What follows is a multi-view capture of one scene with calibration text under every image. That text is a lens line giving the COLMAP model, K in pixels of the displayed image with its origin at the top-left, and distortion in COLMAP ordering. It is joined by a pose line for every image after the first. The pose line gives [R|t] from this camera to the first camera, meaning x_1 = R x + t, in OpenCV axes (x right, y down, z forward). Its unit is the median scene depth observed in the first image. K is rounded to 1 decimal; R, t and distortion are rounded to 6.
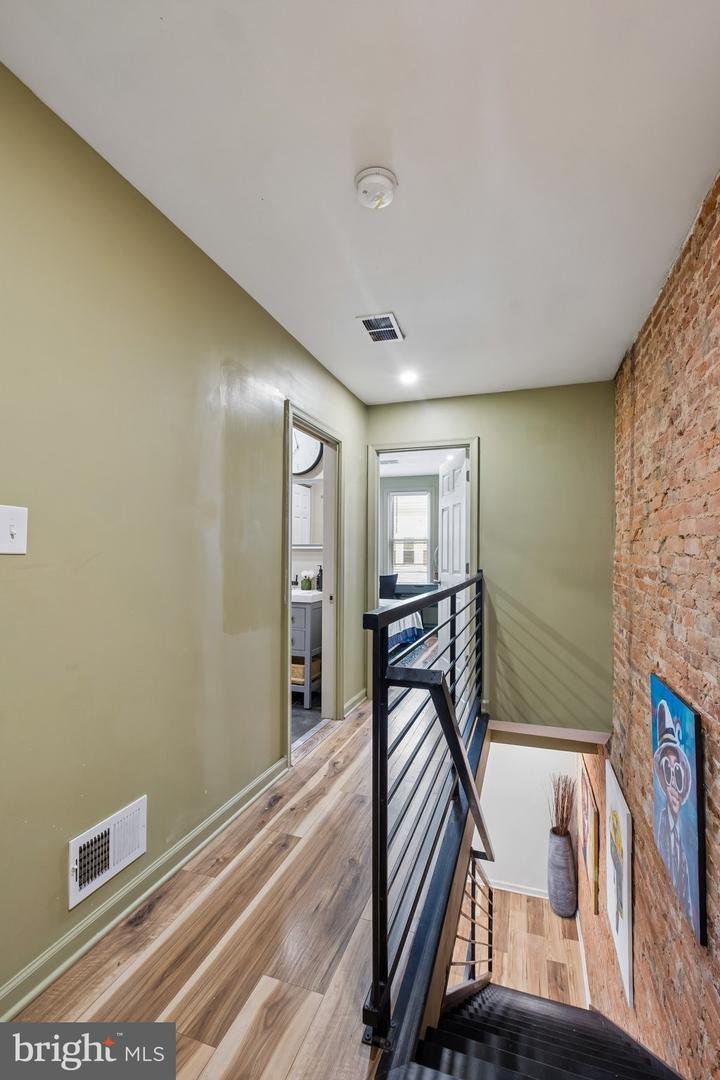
lens RADIAL K [[469.0, 0, 363.7], [0, 469.0, 543.5], [0, 0, 1]] dist [-0.008411, 0.000150]
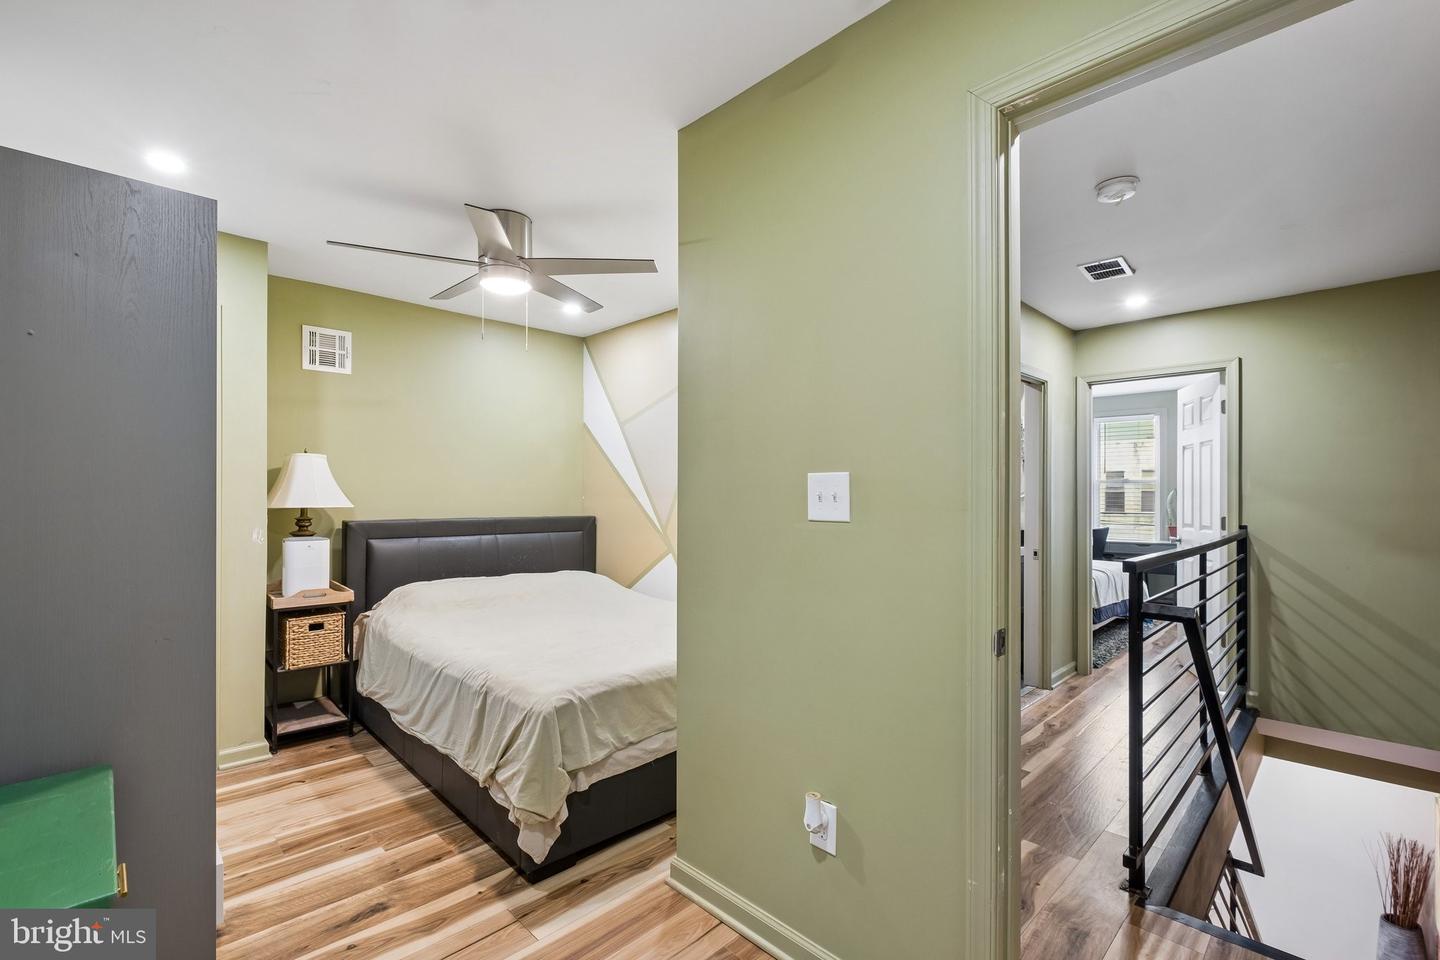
lens RADIAL K [[625.3, 0, 714.2], [0, 625.3, 489.4], [0, 0, 1]] dist [-0.008411, 0.000150]
pose [[0.890675, -0.008252, -0.454565, -0.070965], [0.013631, 0.999870, 0.008559, -0.026286], [0.454435, -0.013820, 0.890673, -0.345334]]
